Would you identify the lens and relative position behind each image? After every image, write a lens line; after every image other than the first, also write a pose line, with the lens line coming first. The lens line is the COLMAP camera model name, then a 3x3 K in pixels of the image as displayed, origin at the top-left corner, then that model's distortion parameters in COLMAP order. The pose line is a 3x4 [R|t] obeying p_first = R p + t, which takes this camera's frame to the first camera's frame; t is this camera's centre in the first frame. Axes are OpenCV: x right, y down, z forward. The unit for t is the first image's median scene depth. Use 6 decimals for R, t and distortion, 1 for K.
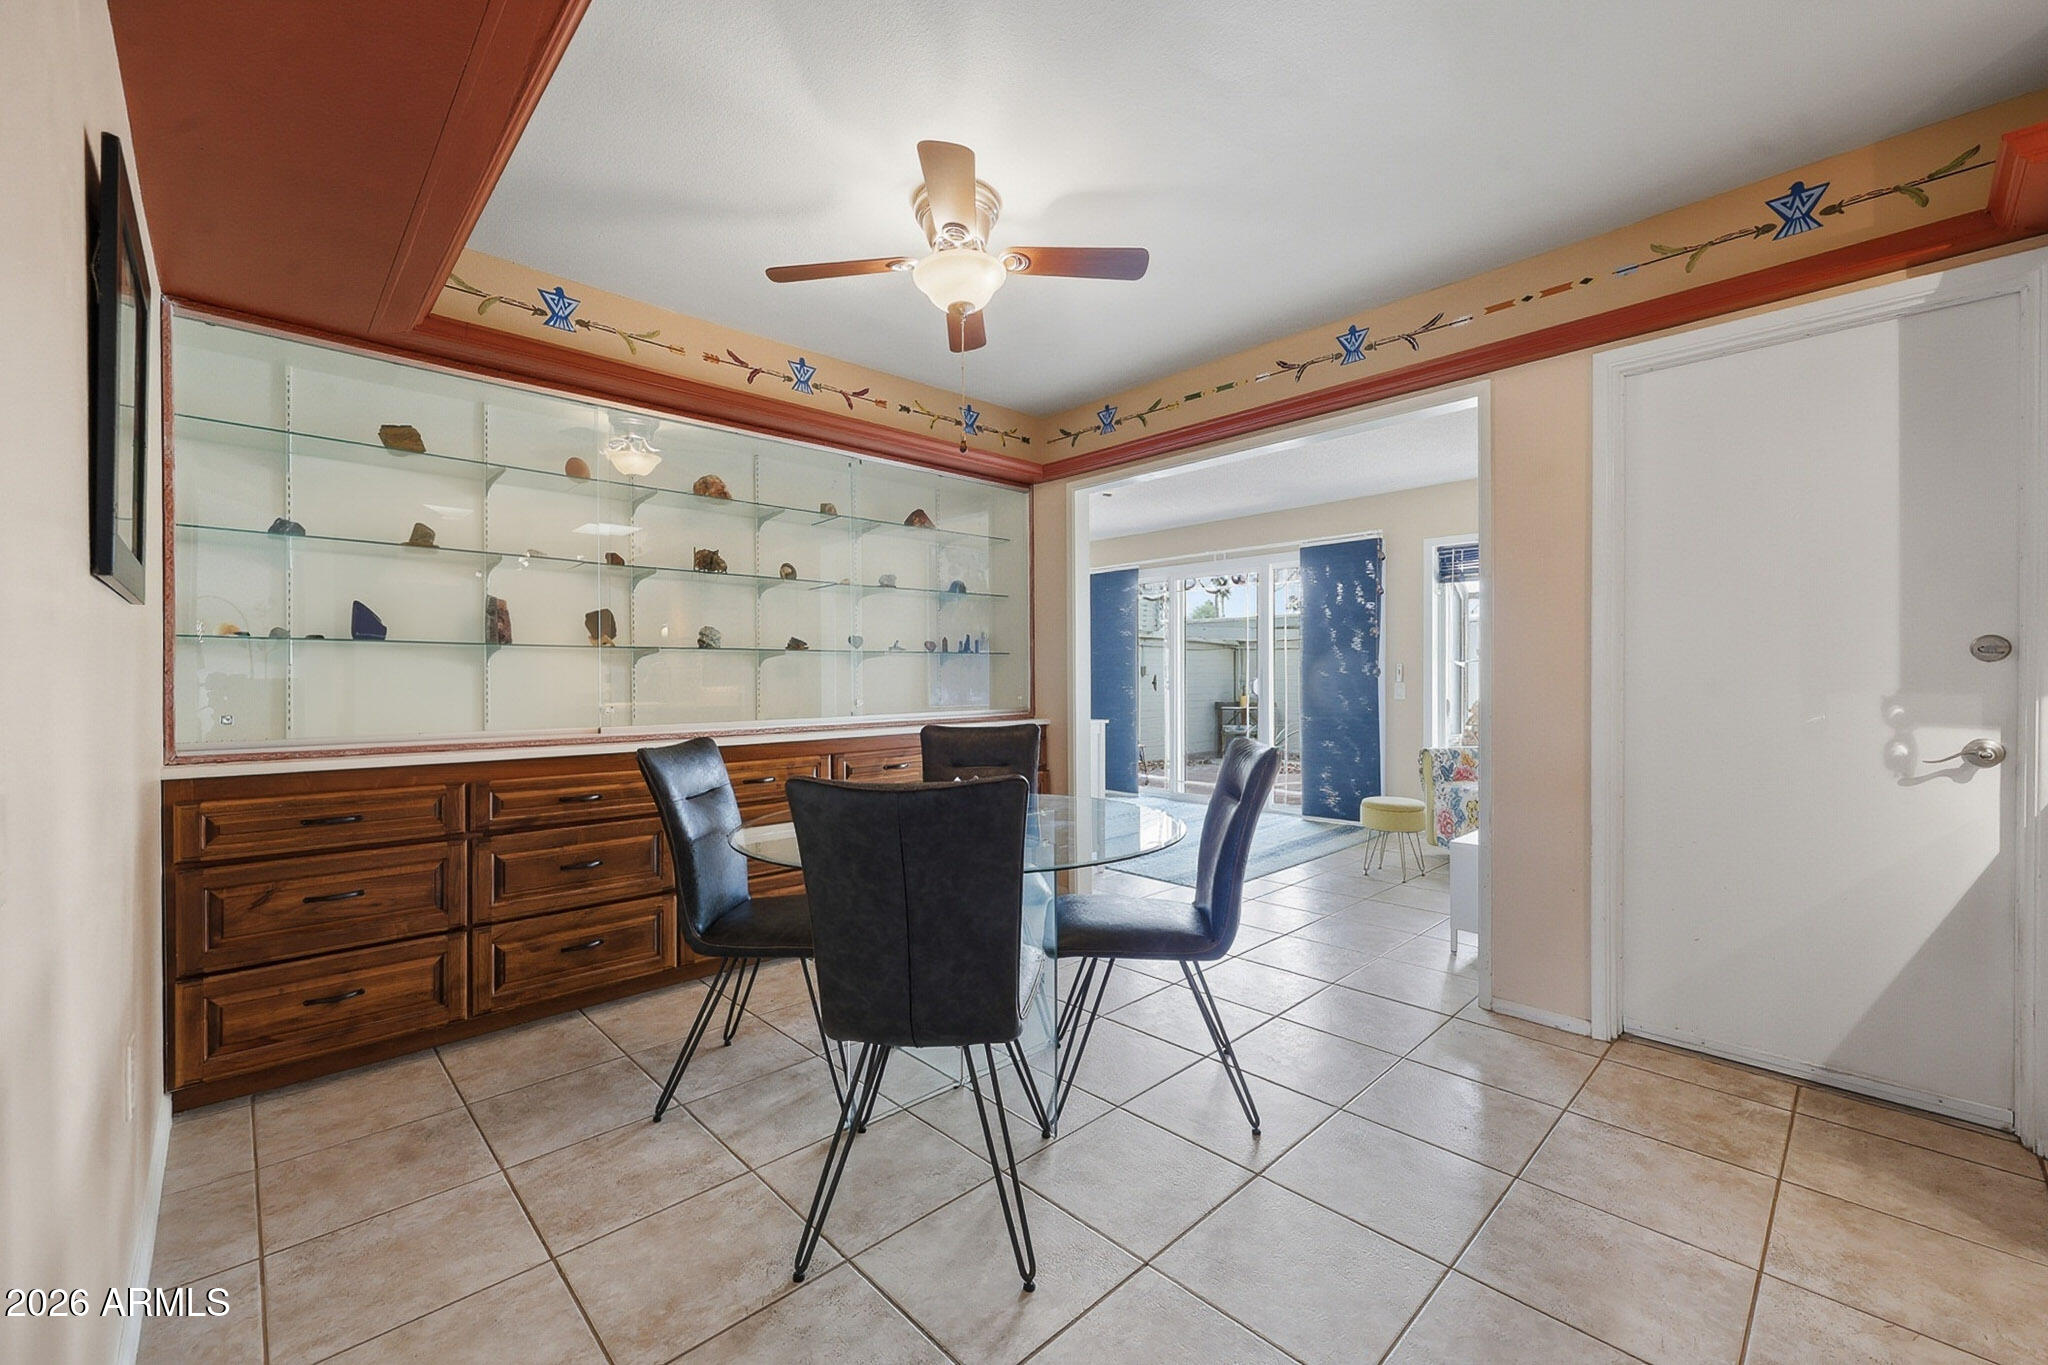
lens RADIAL K [[821.1, 0, 1024.0], [0, 821.1, 682.5], [0, 0, 1]] dist [0.000165, -0.000049]
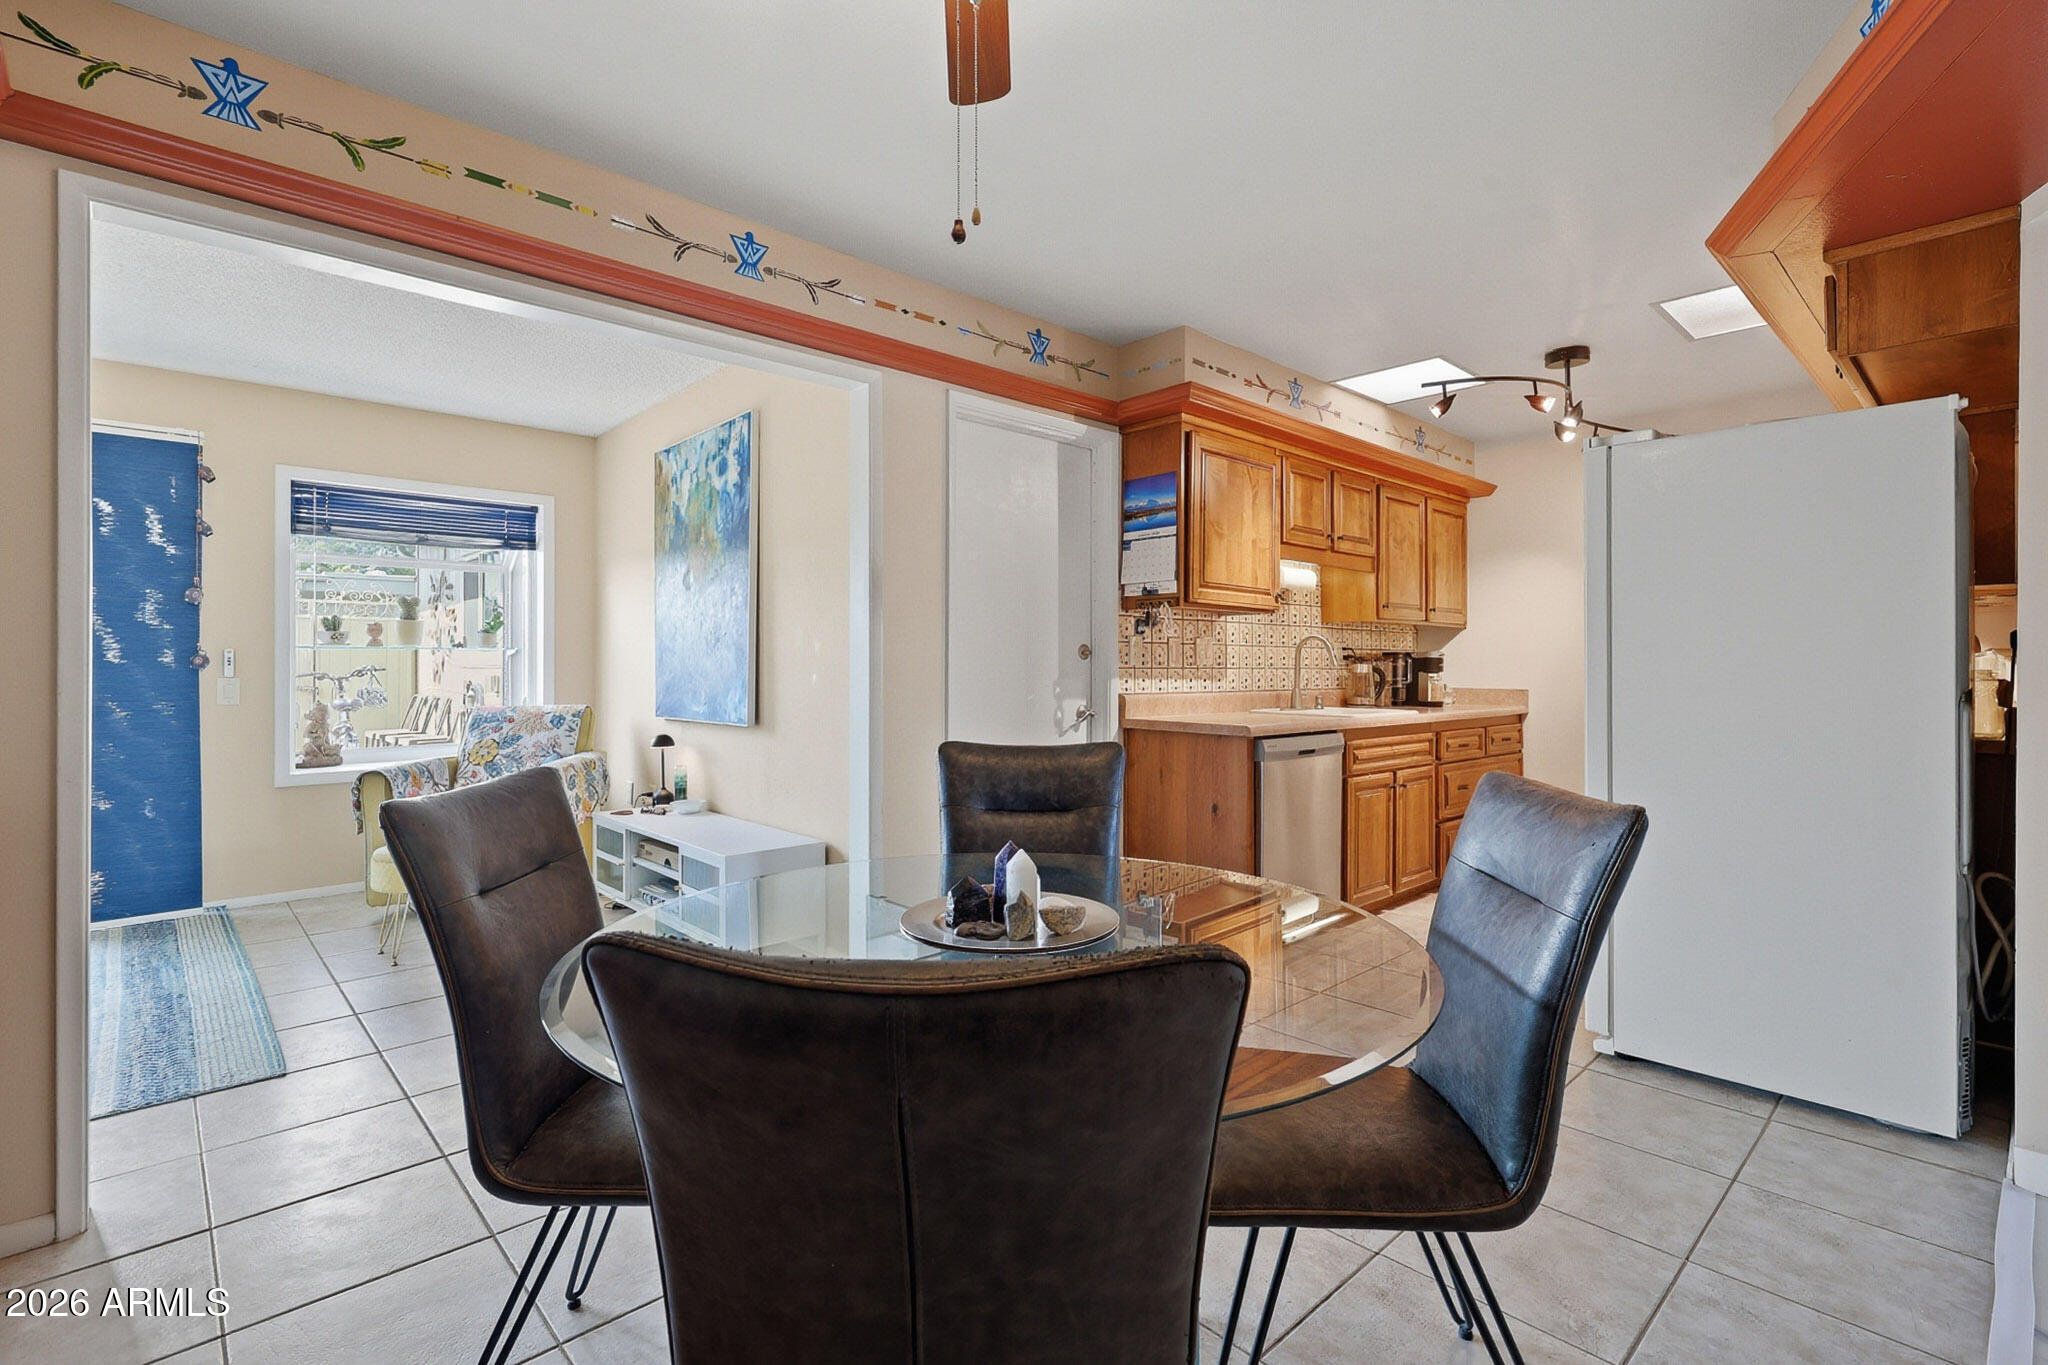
lens RADIAL K [[940.4, 0, 1019.5], [0, 940.4, 670.4], [0, 0, 1]] dist [0.000728, 0.000363]
pose [[0.015701, -0.000578, 0.999877, -0.333631], [0.007324, 0.999973, 0.000464, -0.002037], [-0.999850, 0.007316, 0.015705, 0.465882]]
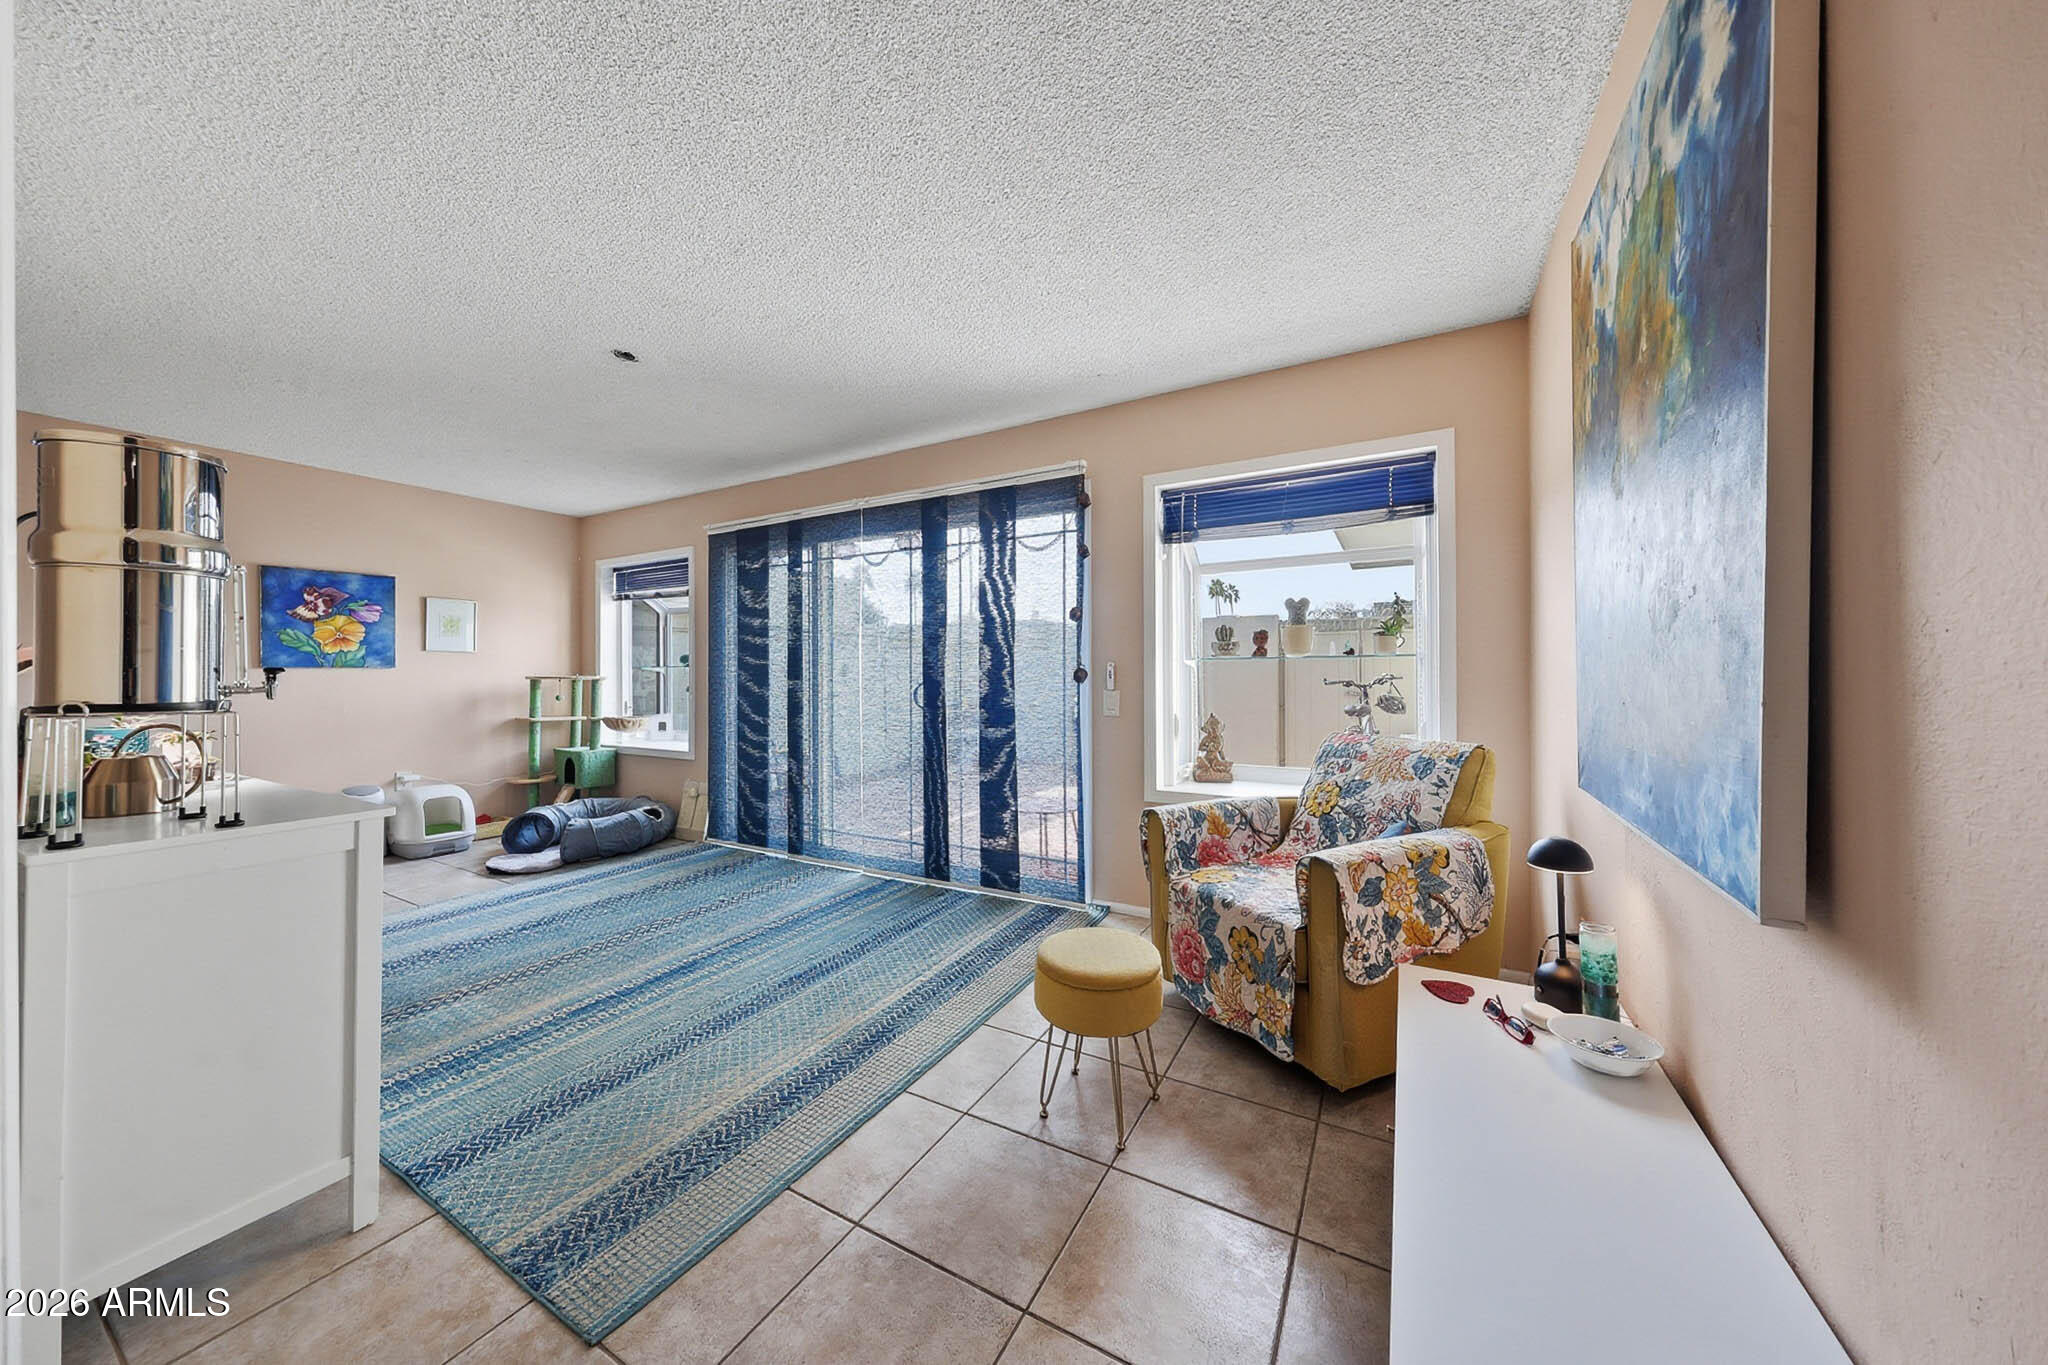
lens RADIAL K [[675.7, 0, 1022.5], [0, 675.7, 671.7], [0, 0, 1]] dist [-0.000522, -0.000049]
pose [[0.957184, -0.000798, 0.289479, 0.286676], [0.004266, 0.999926, -0.011352, -0.011715], [-0.289448, 0.012101, 0.957117, 0.618922]]
